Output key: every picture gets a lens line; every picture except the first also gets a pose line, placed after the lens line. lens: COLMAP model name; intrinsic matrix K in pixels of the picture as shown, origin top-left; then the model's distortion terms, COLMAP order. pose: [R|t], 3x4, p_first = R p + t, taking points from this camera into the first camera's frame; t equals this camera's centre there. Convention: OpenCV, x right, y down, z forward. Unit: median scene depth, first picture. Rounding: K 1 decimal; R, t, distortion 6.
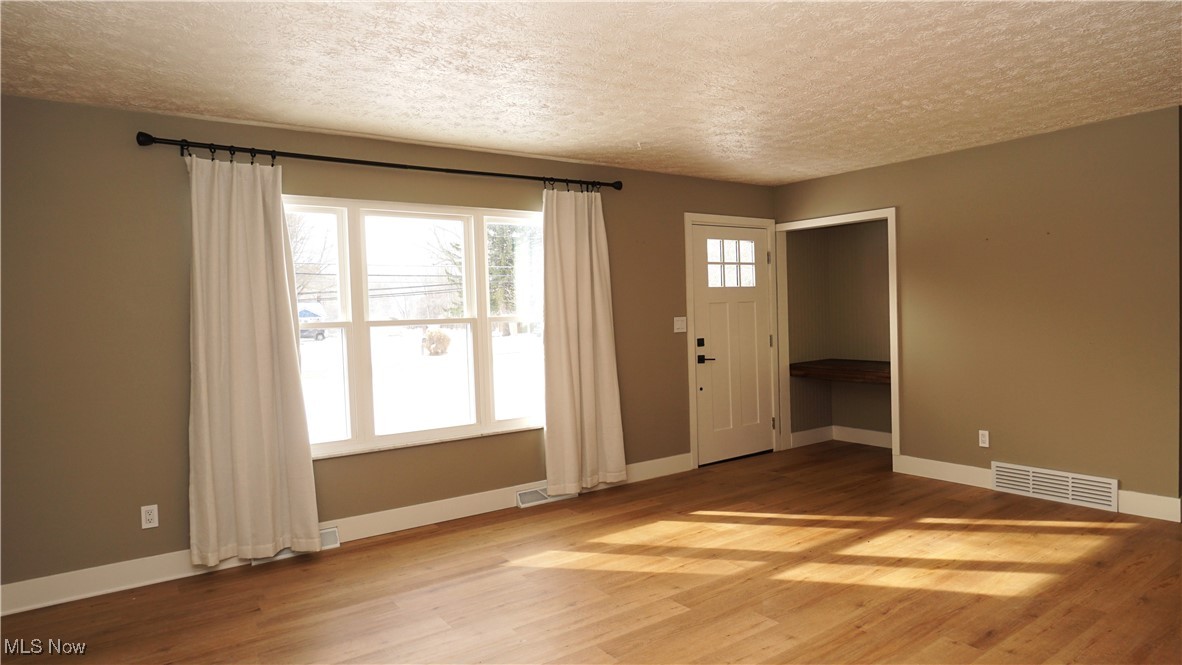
lens RADIAL K [[693.0, 0, 655.6], [0, 693.0, 341.1], [0, 0, 1]] dist [-0.020581, 0.004337]
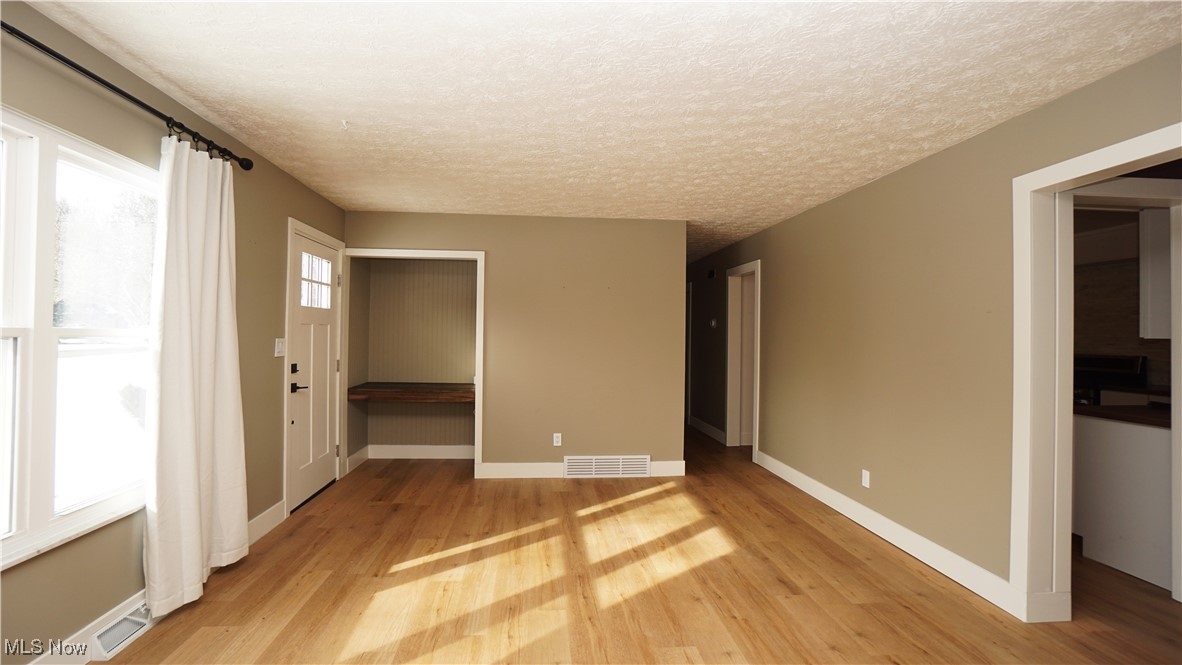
lens RADIAL K [[520.8, 0, 570.7], [0, 520.8, 327.8], [0, 0, 1]] dist [-0.054918, 0.014659]
pose [[0.554219, 0.049900, 0.830874, -0.383351], [0.007395, 0.997867, -0.064862, -0.006204], [-0.832338, 0.042092, 0.552668, 0.490796]]
